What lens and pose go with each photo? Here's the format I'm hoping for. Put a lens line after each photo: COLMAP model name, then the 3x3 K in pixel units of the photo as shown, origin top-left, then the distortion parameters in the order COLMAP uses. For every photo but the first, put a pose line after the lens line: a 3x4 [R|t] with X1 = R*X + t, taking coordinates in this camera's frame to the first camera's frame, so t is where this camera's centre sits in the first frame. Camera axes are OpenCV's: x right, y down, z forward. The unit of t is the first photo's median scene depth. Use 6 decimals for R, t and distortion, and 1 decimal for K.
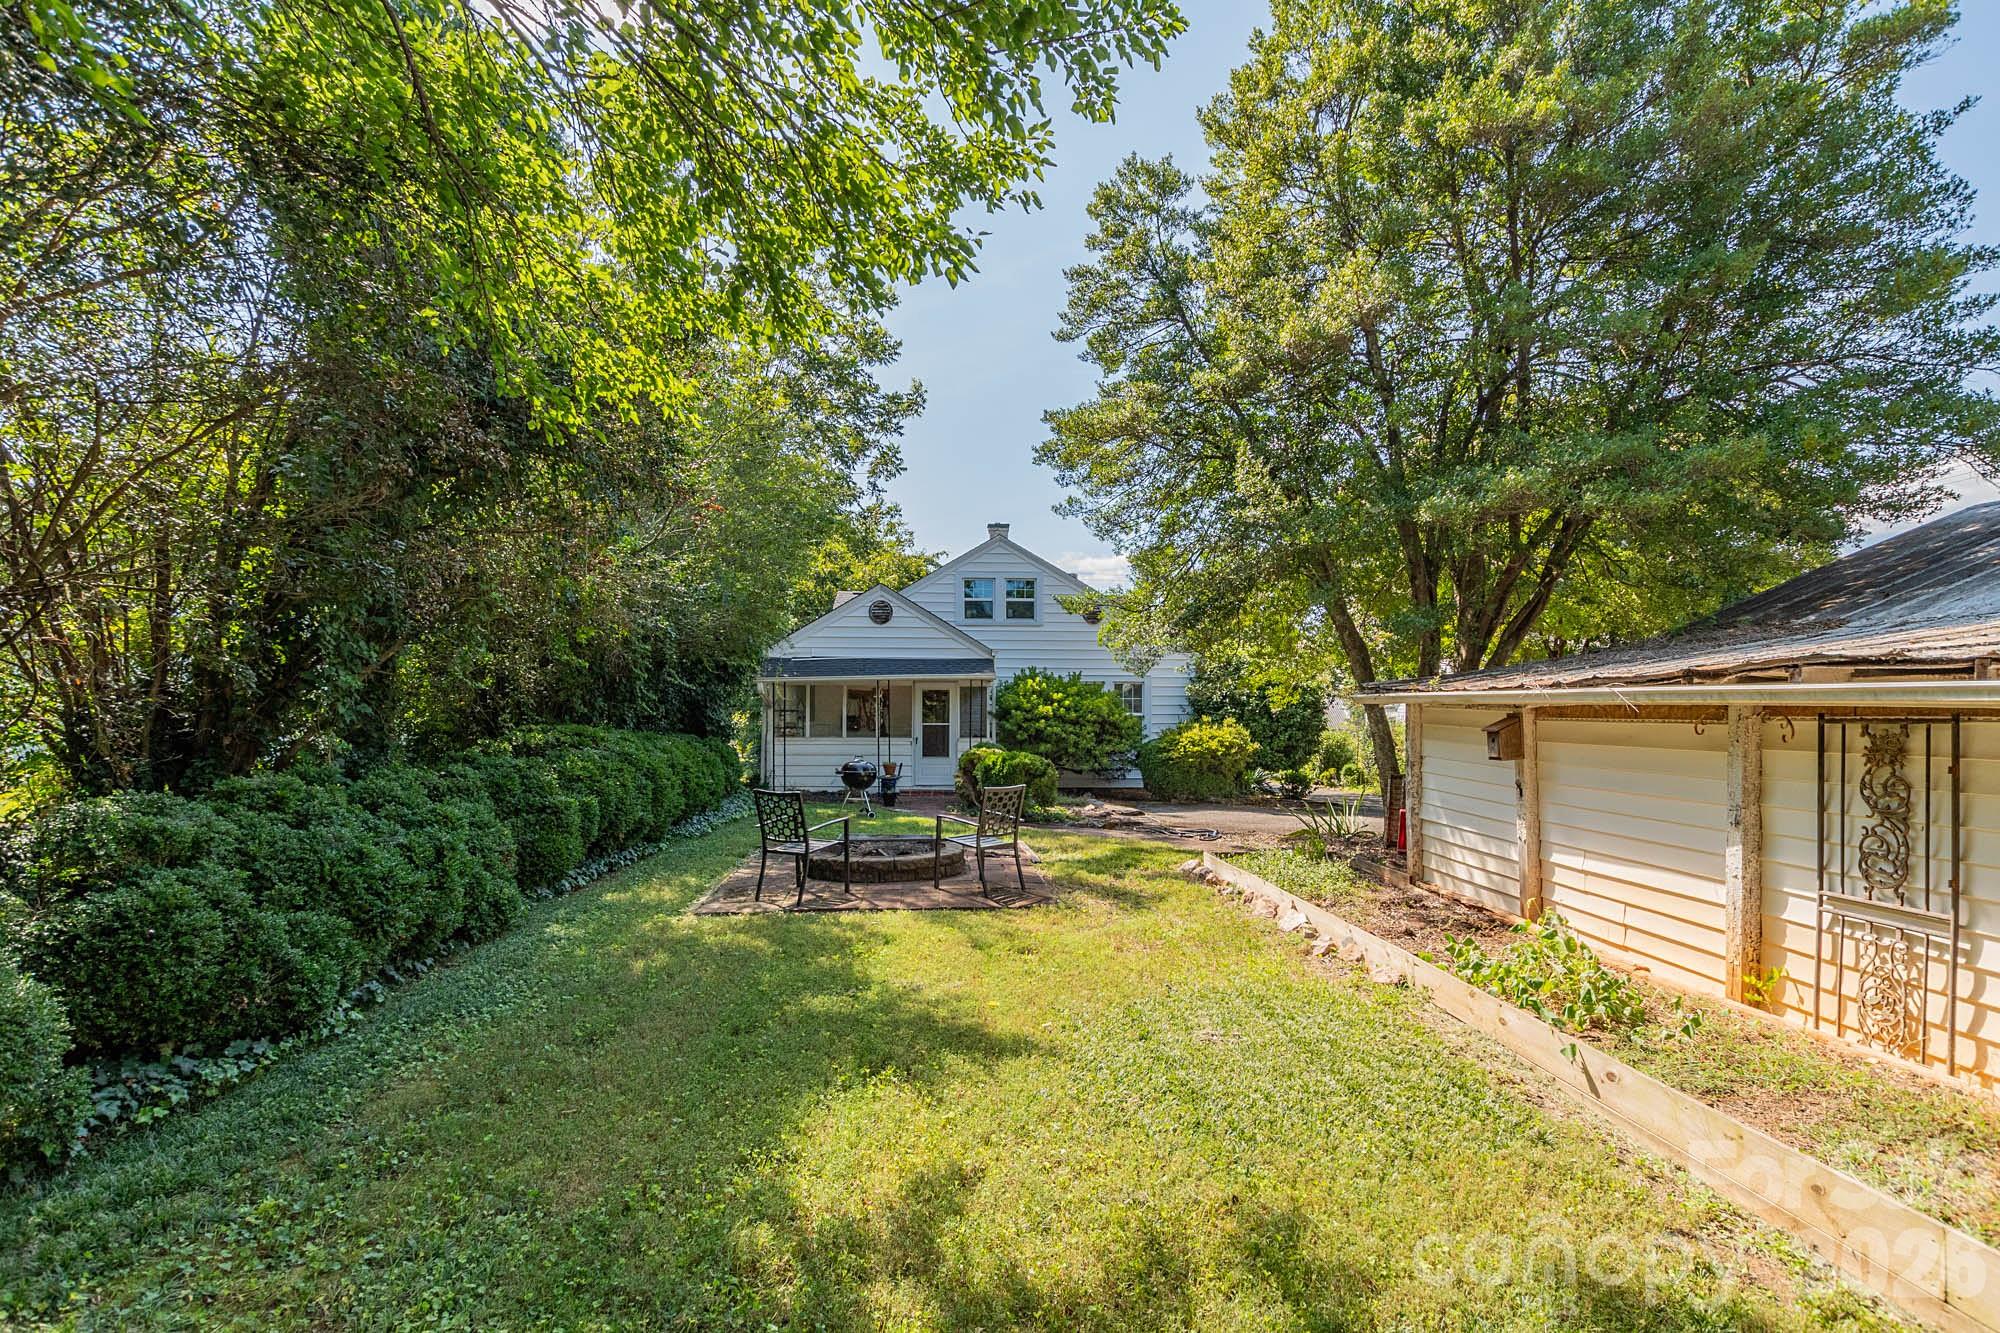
lens RADIAL K [[910.4, 0, 1033.7], [0, 910.4, 674.5], [0, 0, 1]] dist [0.000386, 0.000066]
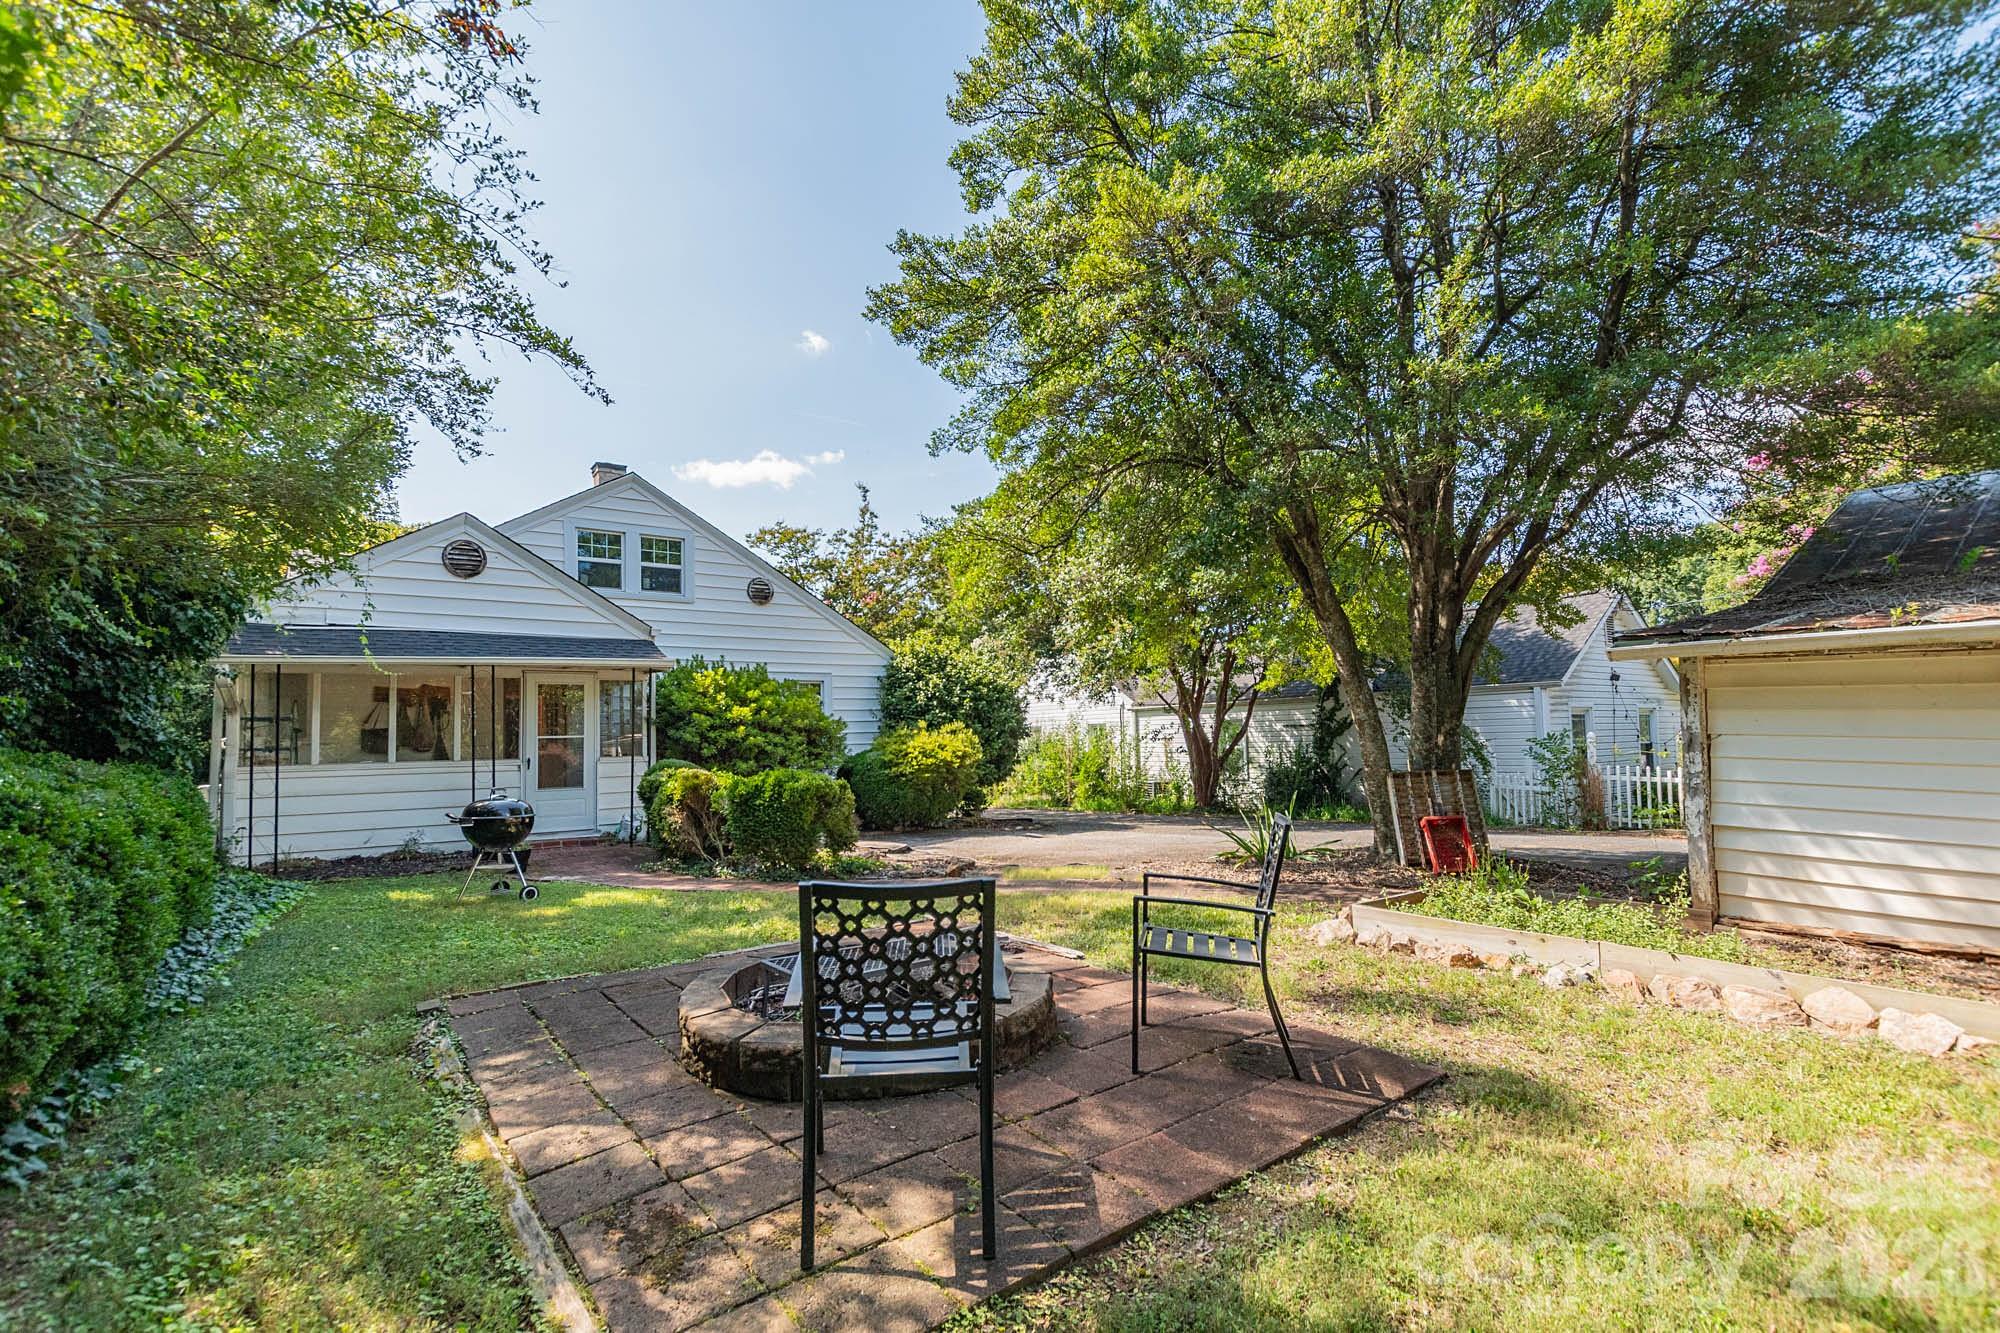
lens RADIAL K [[888.2, 0, 1000.0], [0, 888.2, 666.5], [0, 0, 1]] dist [0.001707, 0.000279]
pose [[0.858708, 0.020065, 0.512071, -0.166349], [-0.001596, 0.999333, -0.036482, 0.027158], [-0.512462, 0.030511, 0.858168, 0.297830]]
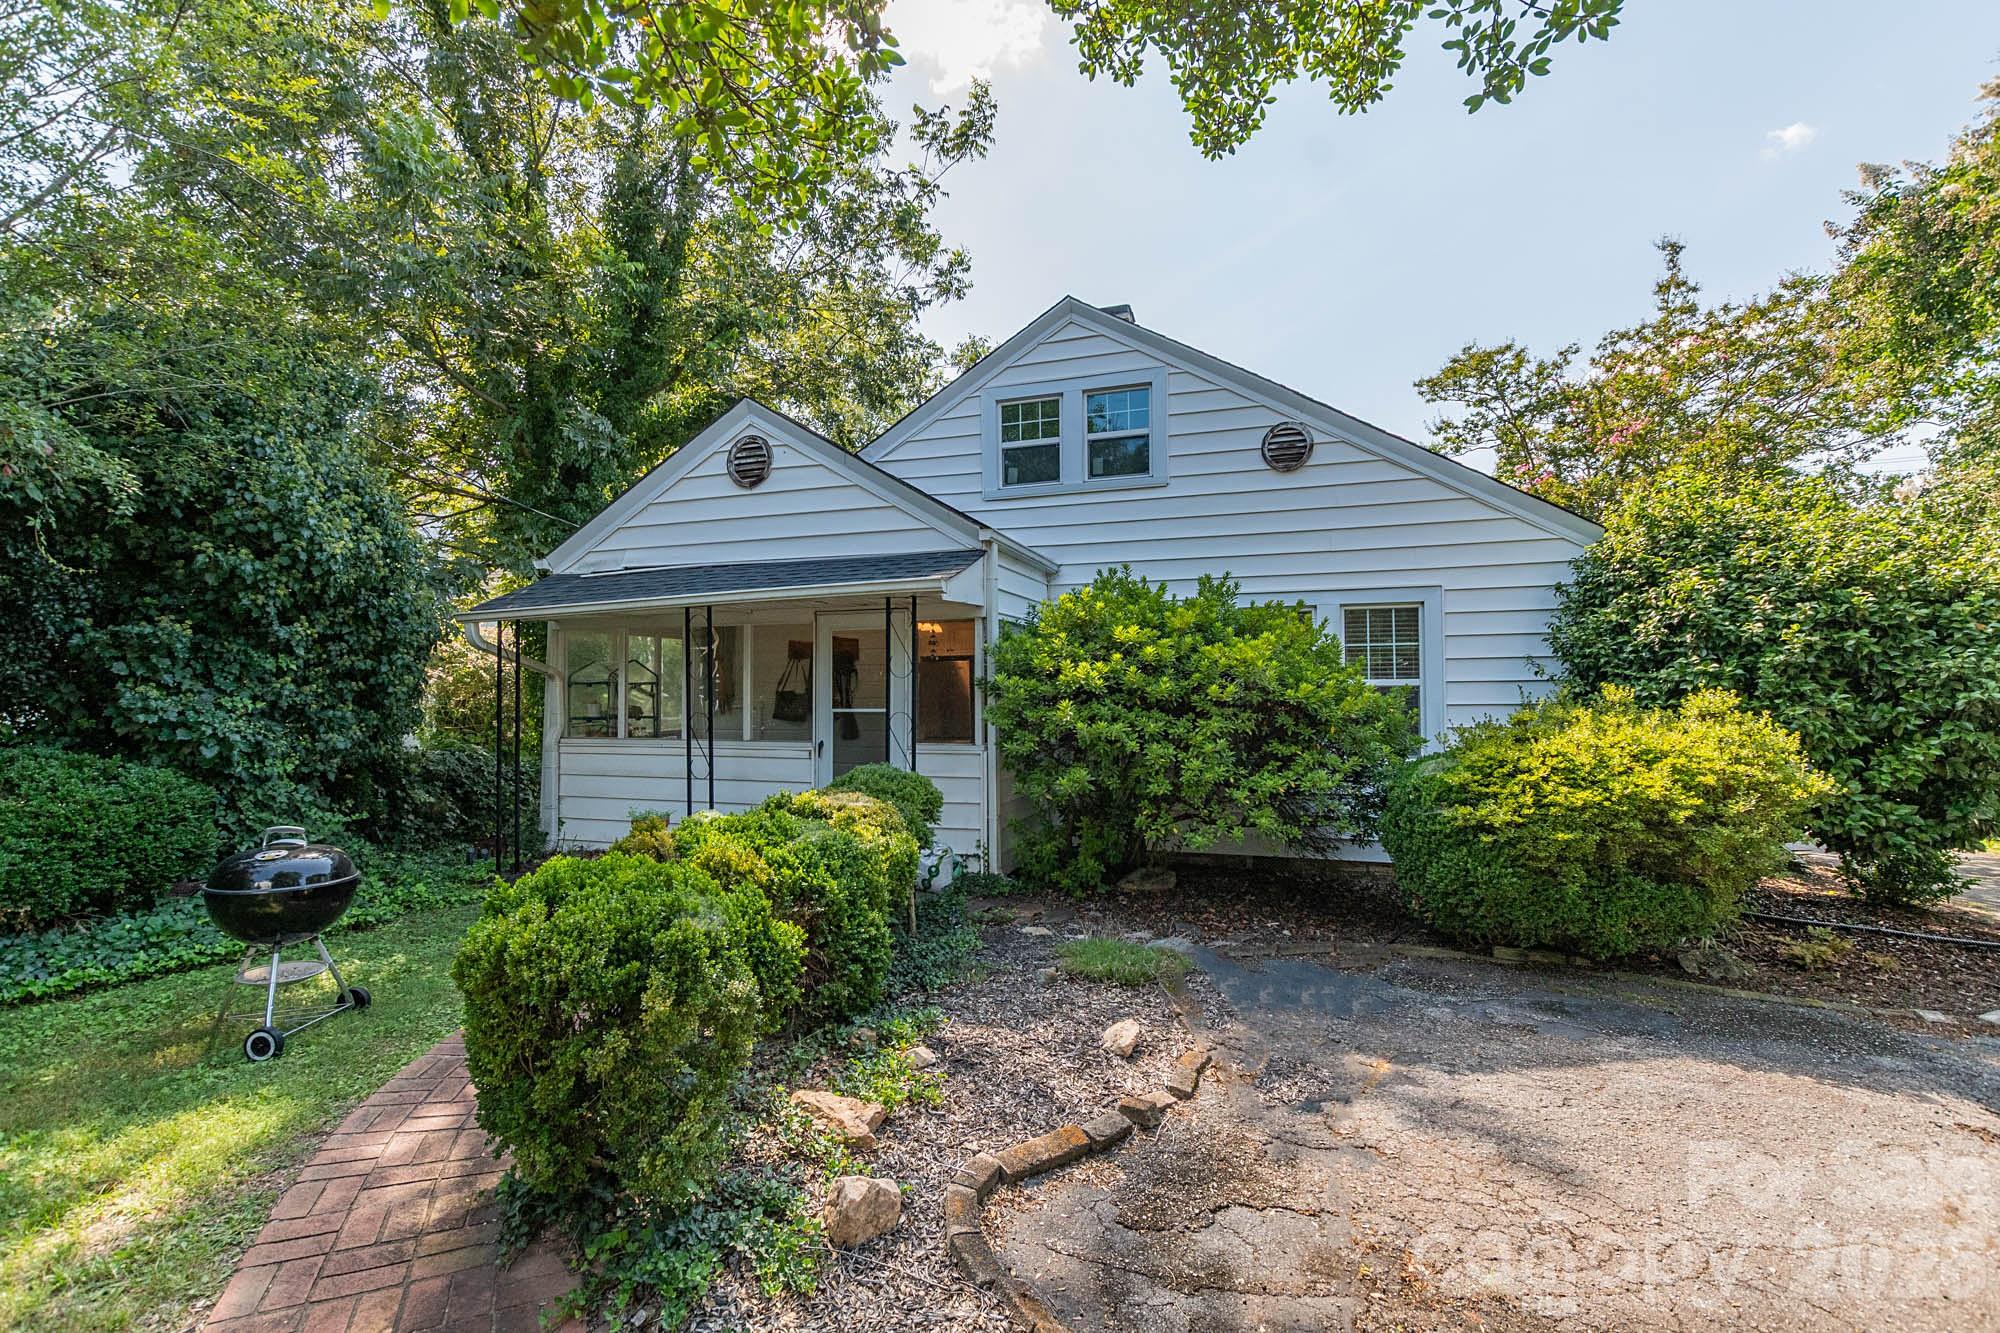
lens RADIAL K [[888.2, 0, 1000.0], [0, 888.2, 666.5], [0, 0, 1]] dist [0.001707, 0.000279]
pose [[0.918341, -0.018908, -0.395338, 0.118537], [0.026453, 0.999557, 0.013641, 0.030267], [0.394905, -0.022985, 0.918435, 0.655160]]
